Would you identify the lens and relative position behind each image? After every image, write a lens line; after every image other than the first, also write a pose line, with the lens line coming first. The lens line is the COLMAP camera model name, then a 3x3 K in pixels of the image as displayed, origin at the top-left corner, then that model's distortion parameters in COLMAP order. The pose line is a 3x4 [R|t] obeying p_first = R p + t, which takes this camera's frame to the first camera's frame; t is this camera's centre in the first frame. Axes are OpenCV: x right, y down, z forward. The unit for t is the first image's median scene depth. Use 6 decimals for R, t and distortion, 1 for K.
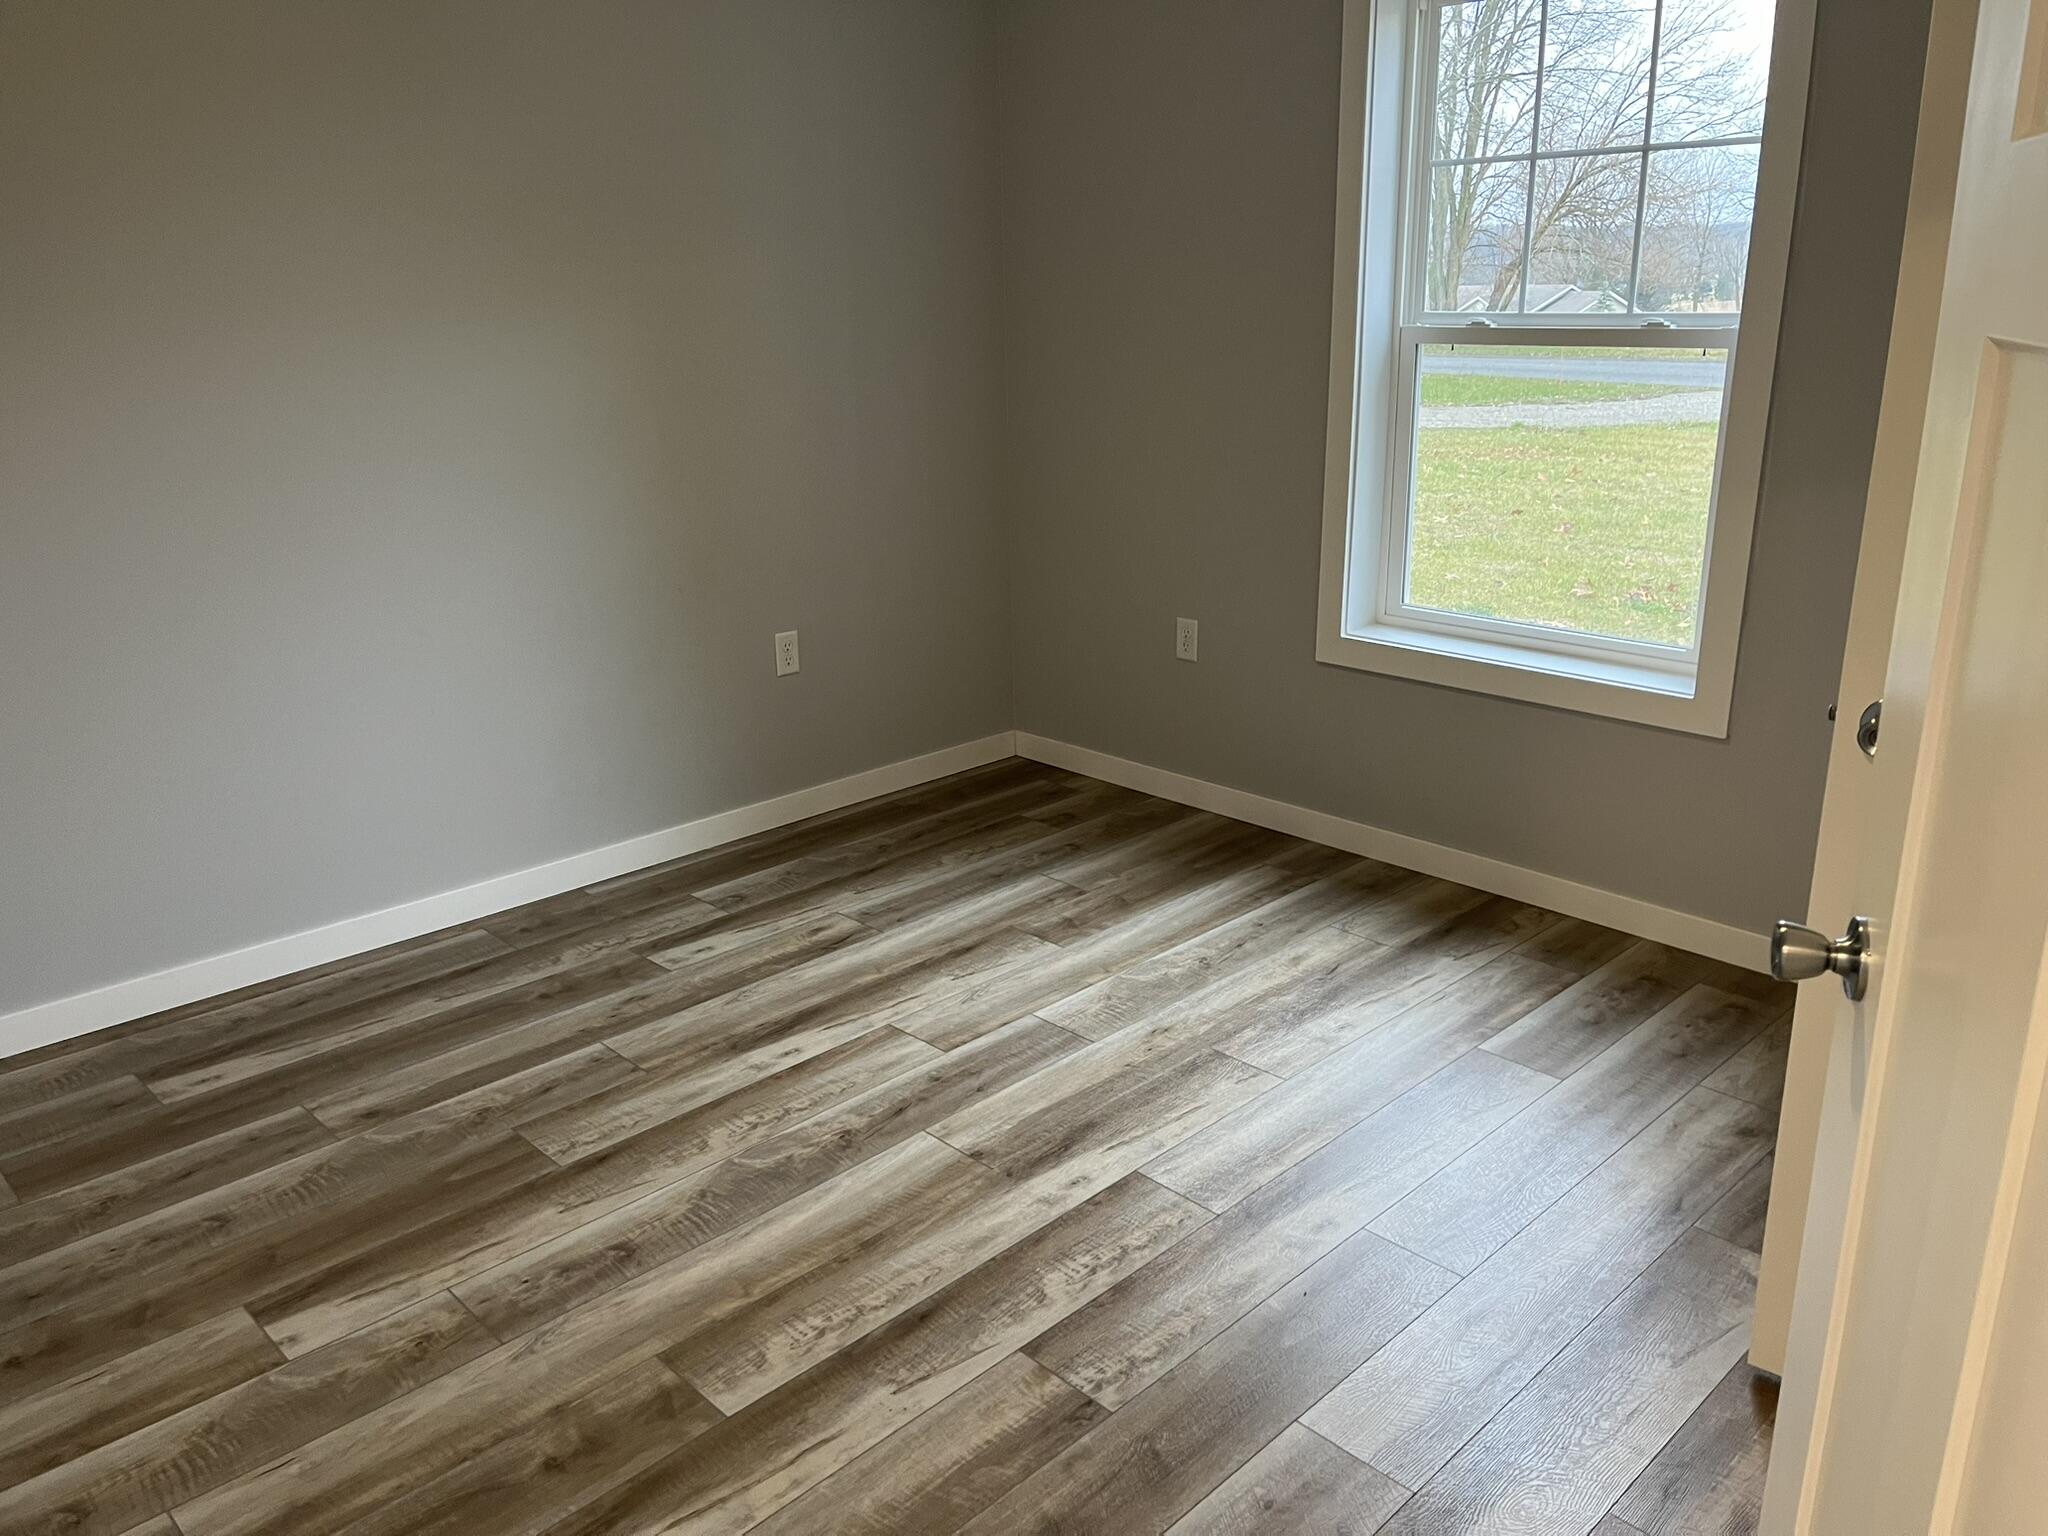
lens RADIAL K [[1546.9, 0, 1024.0], [0, 1546.9, 768.0], [0, 0, 1]] dist [0.039943, -0.000180]
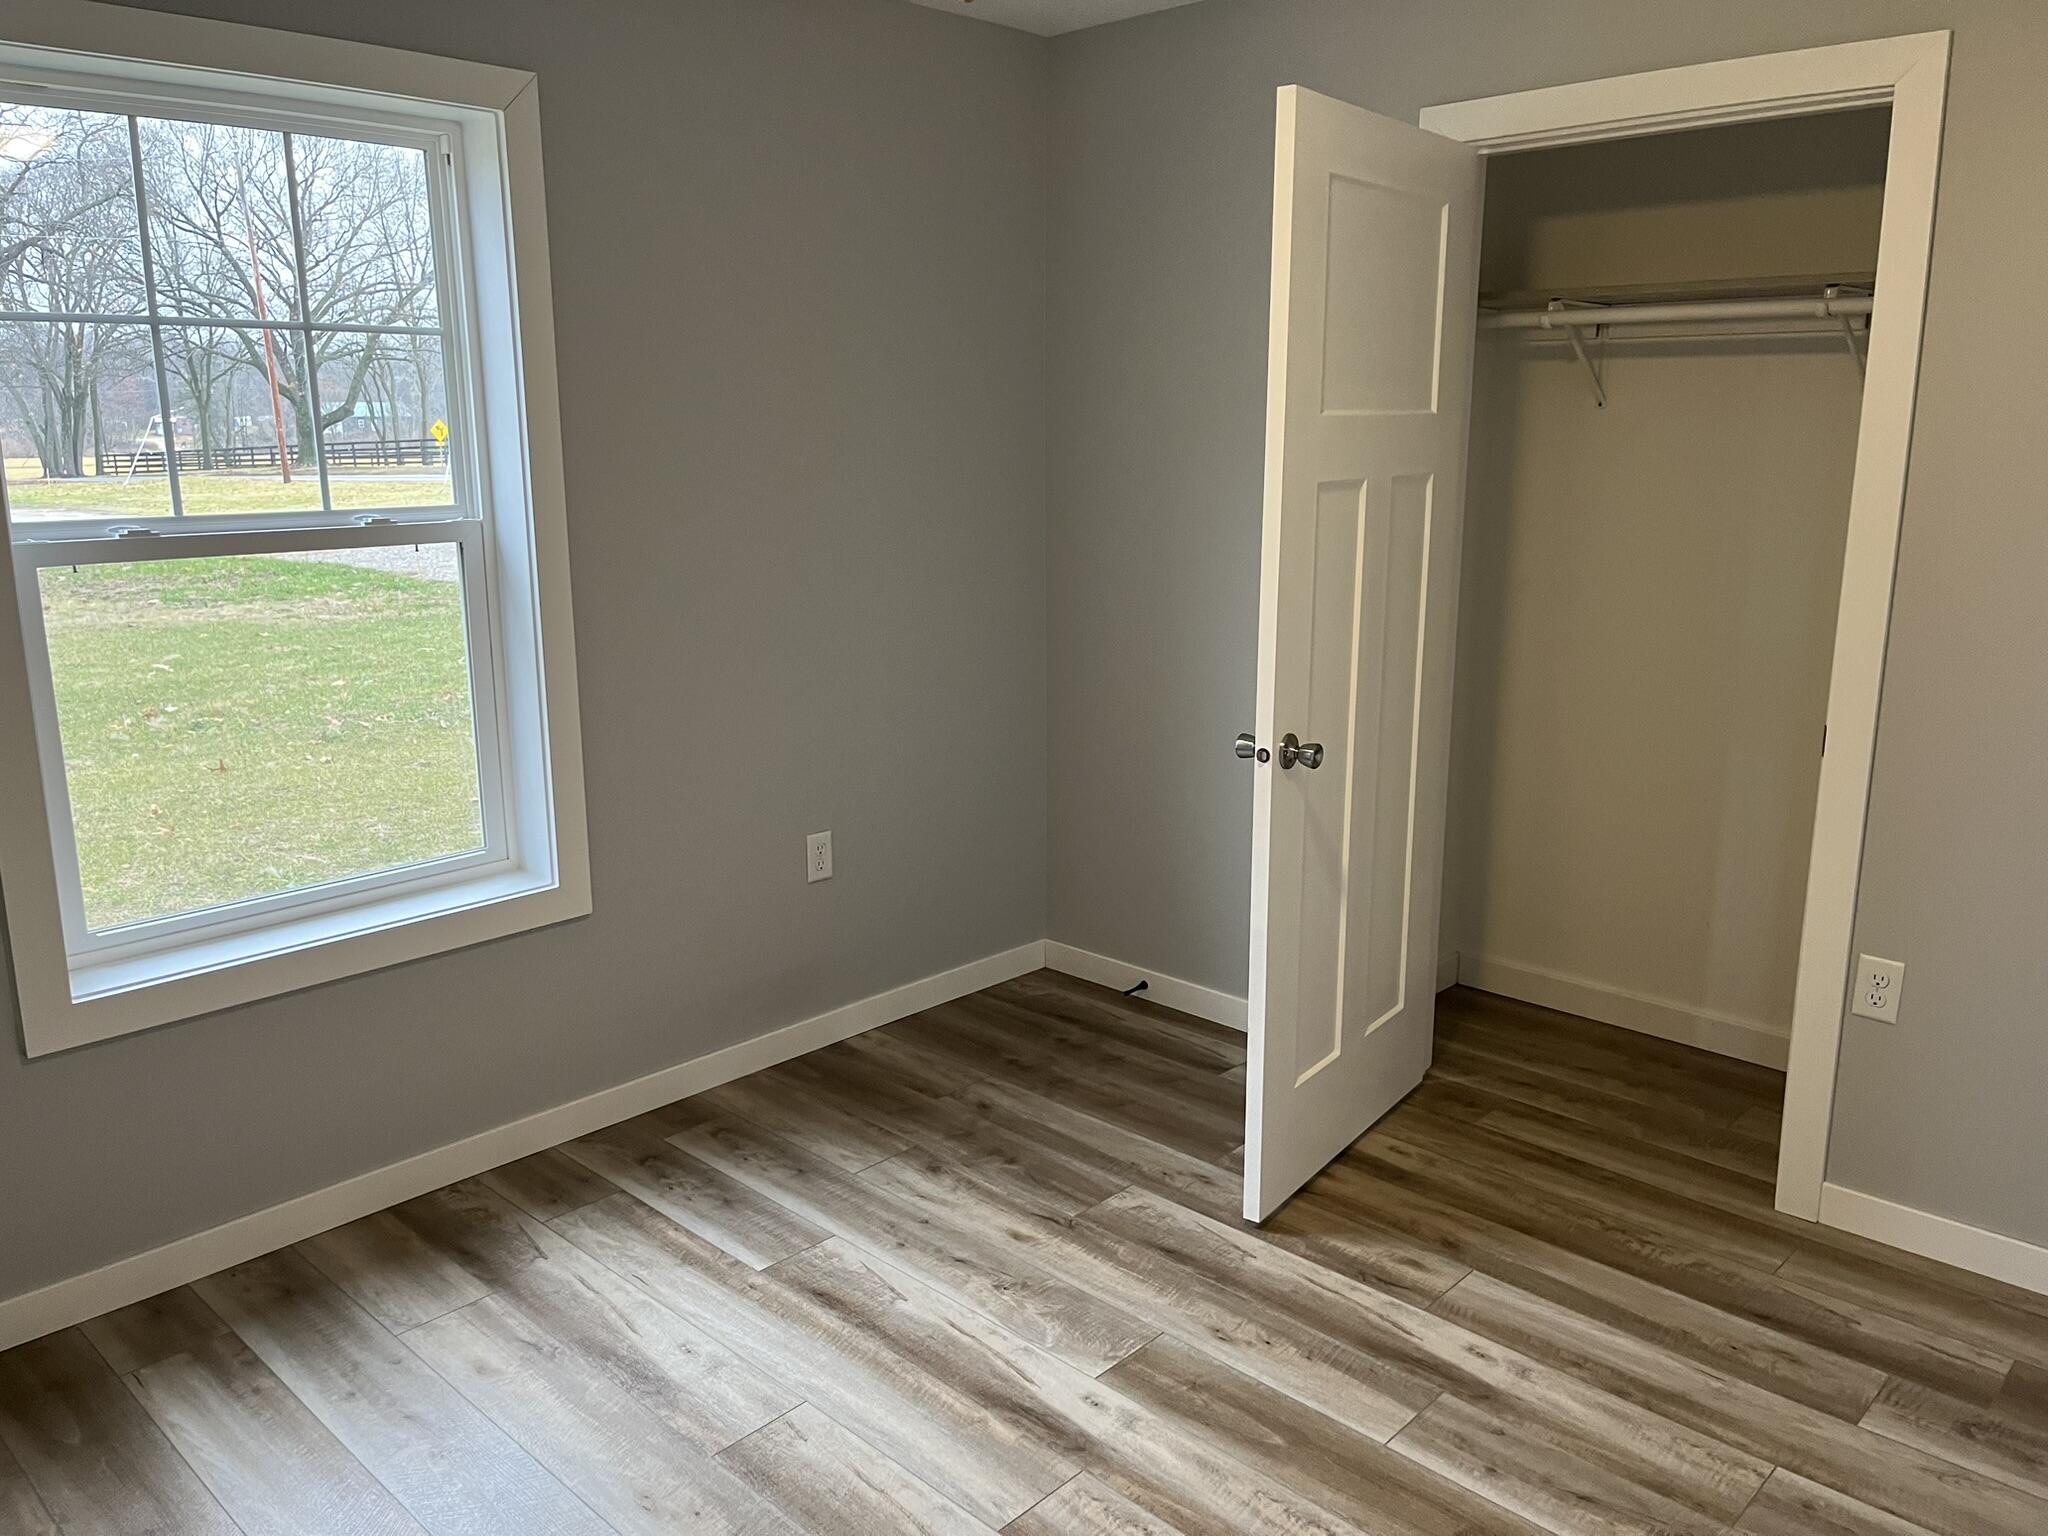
lens RADIAL K [[1579.9, 0, 1029.0], [0, 1579.9, 741.5], [0, 0, 1]] dist [-0.001132, -0.005432]
pose [[-0.027350, -0.193154, 0.980787, -0.503955], [0.323000, 0.926815, 0.191532, -0.210324], [-0.946004, 0.322032, 0.037040, 0.634071]]
